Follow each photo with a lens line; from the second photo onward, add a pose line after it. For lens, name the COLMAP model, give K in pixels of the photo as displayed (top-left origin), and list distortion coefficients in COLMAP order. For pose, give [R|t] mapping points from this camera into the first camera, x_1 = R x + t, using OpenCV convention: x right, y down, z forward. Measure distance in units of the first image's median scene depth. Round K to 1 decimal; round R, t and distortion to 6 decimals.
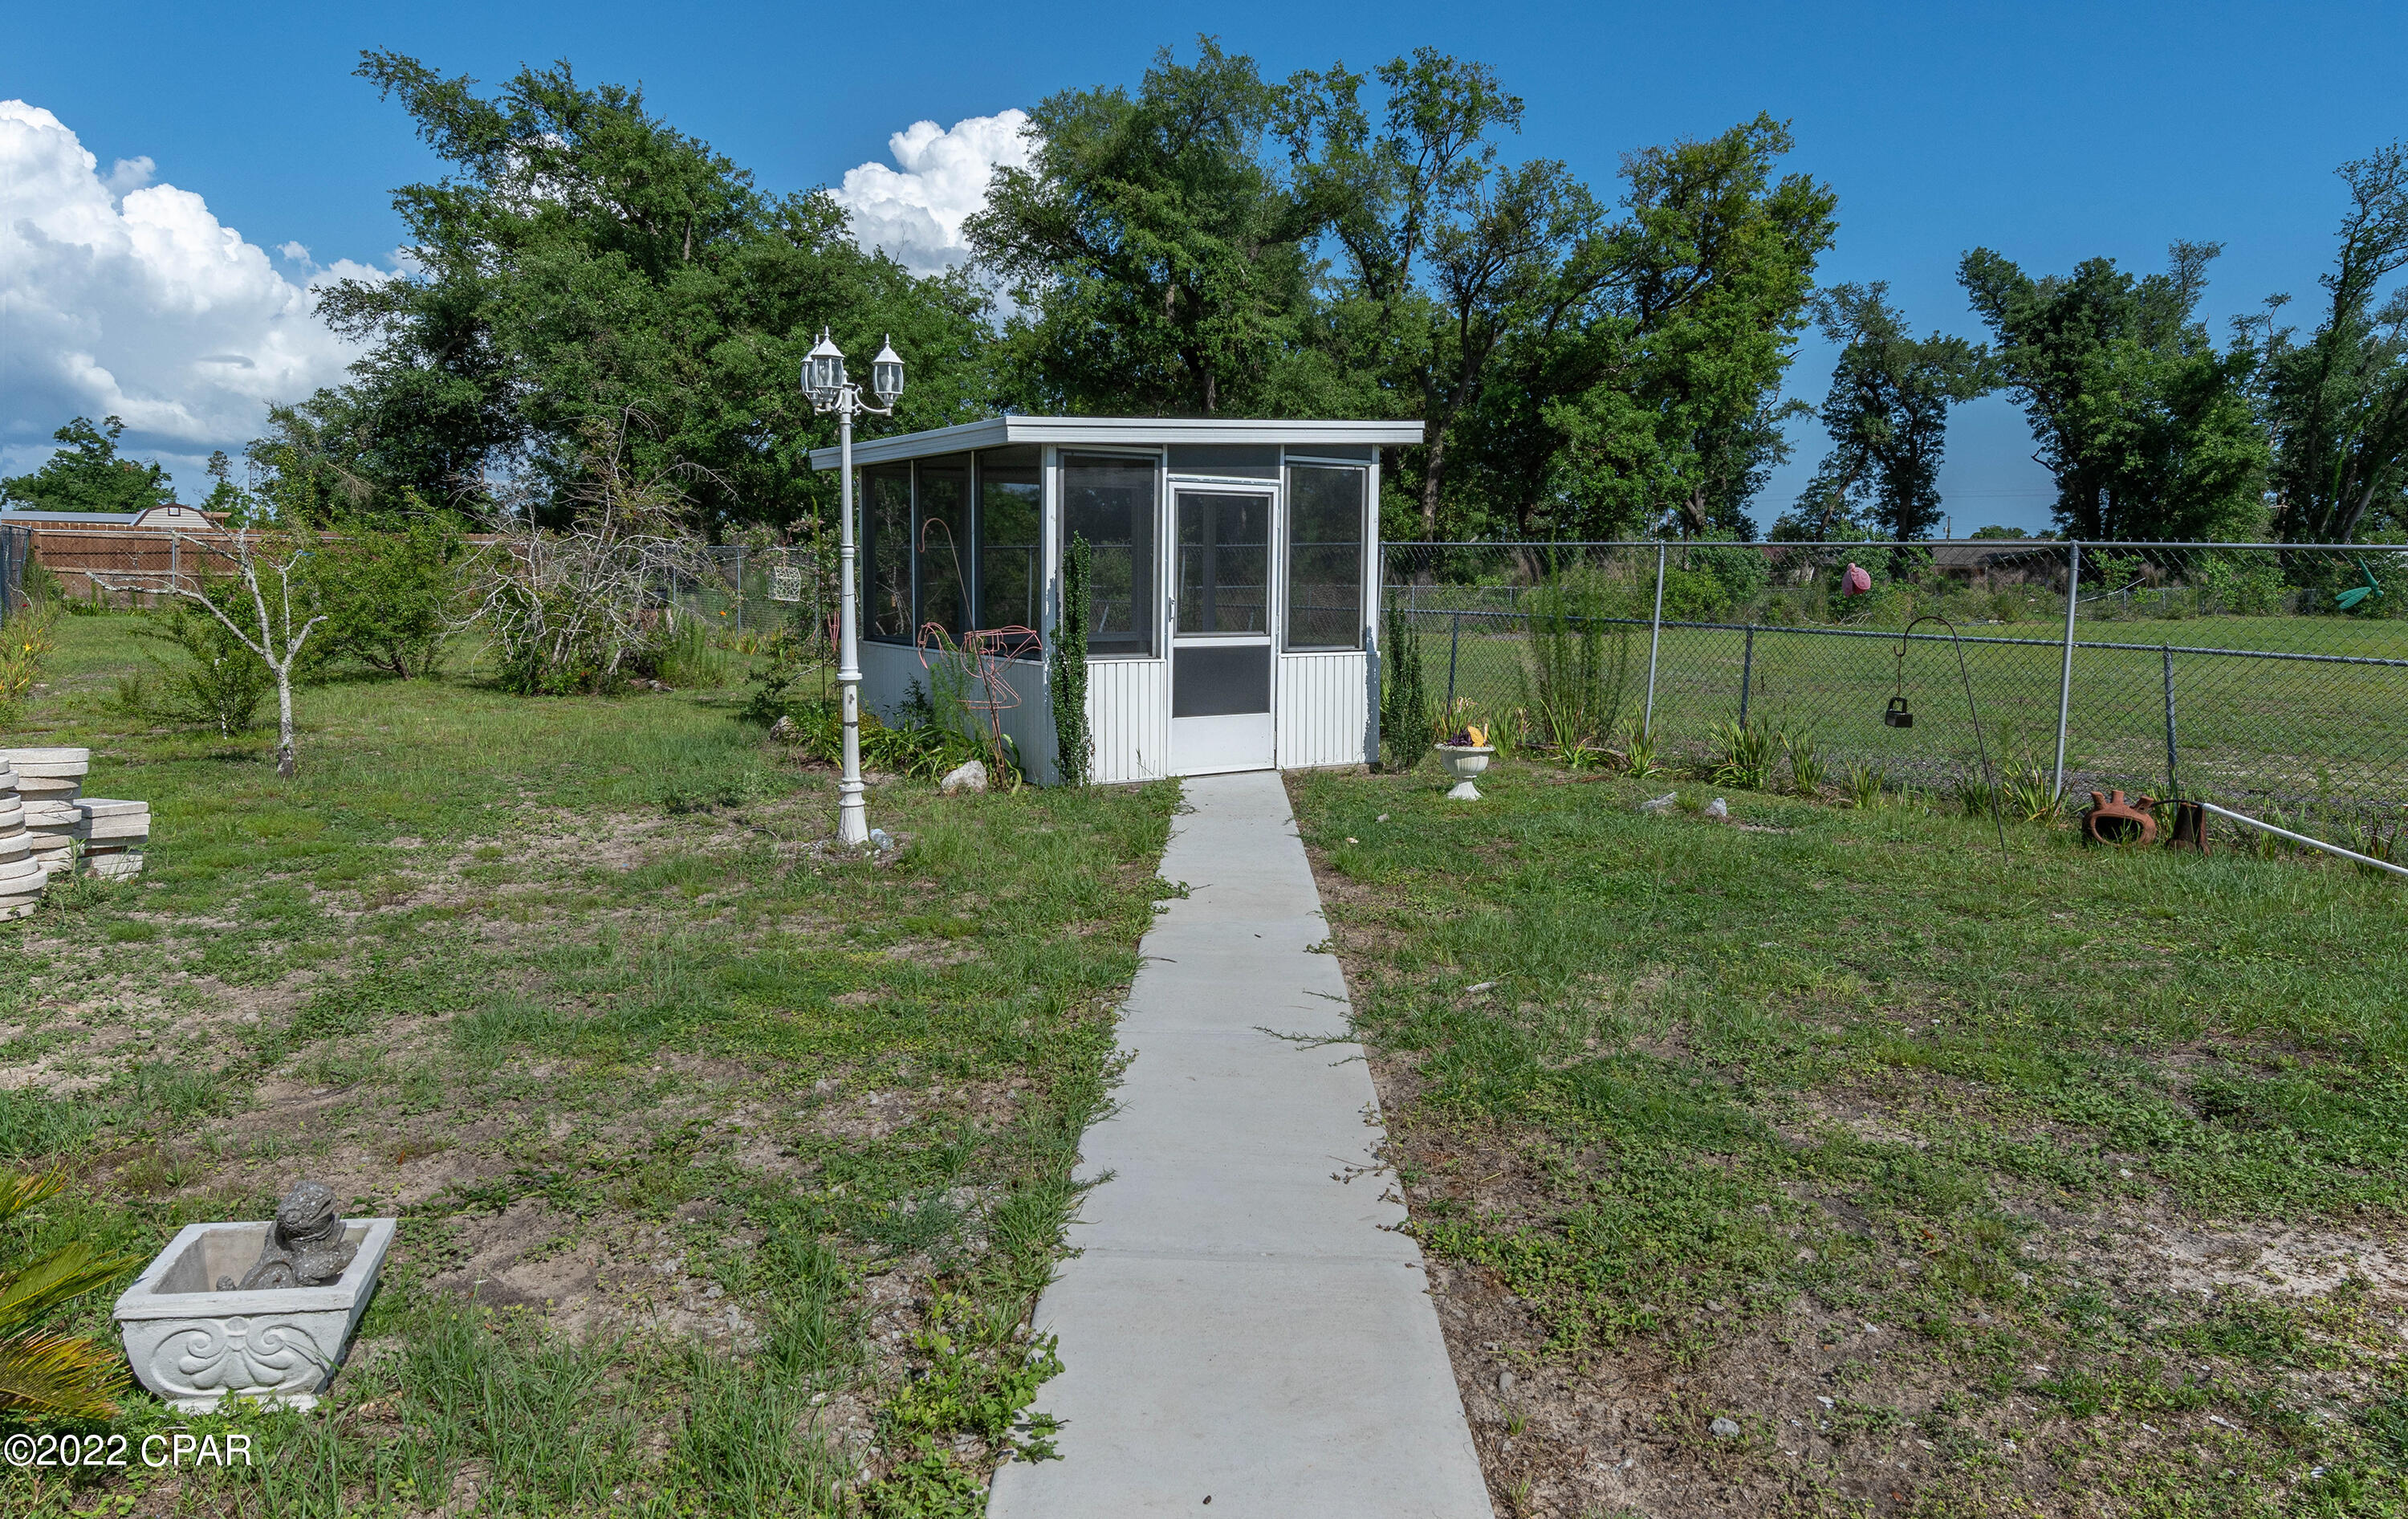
lens RADIAL K [[1450.0, 0, 1200.3], [0, 1450.0, 767.5], [0, 0, 1]] dist [-0.036532, 0.001128]
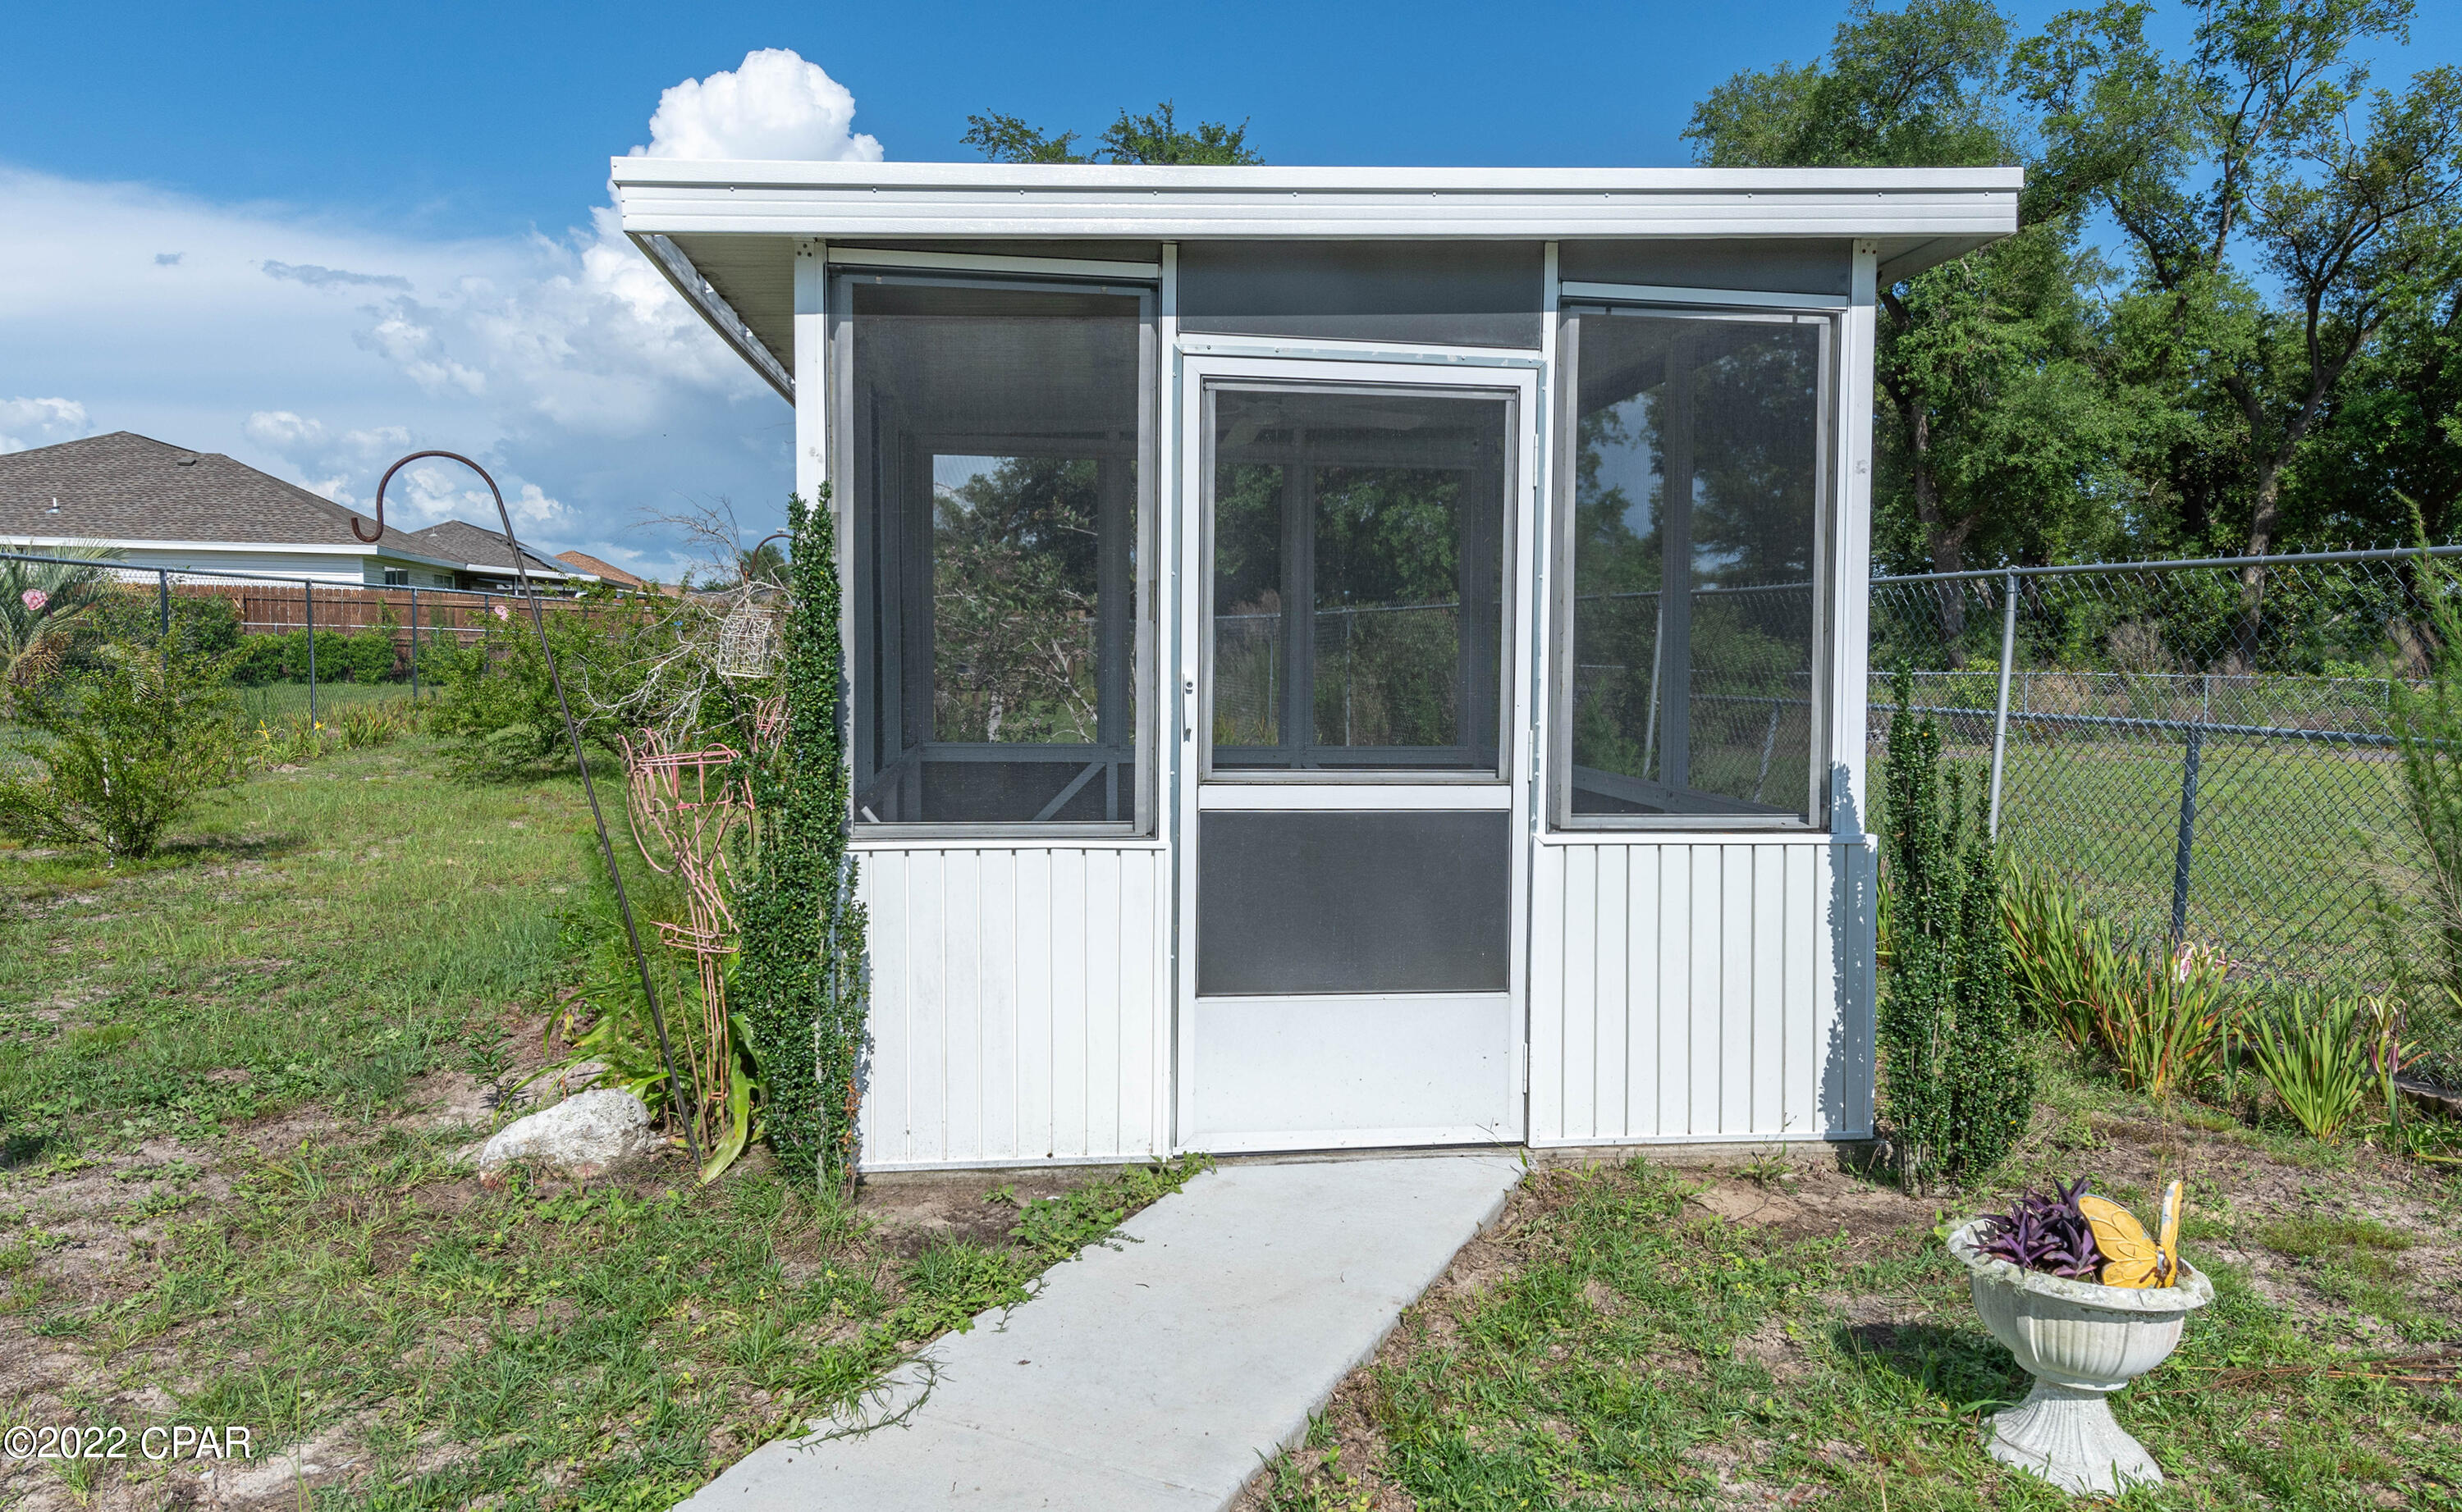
lens RADIAL K [[1548.5, 0, 1231.6], [0, 1548.5, 734.6], [0, 0, 1]] dist [-0.002821, 0.001544]
pose [[0.908126, 0.029341, -0.417668, 0.025567], [-0.064027, 0.995541, -0.069277, -0.012603], [0.413772, 0.089654, 0.905955, 0.109063]]
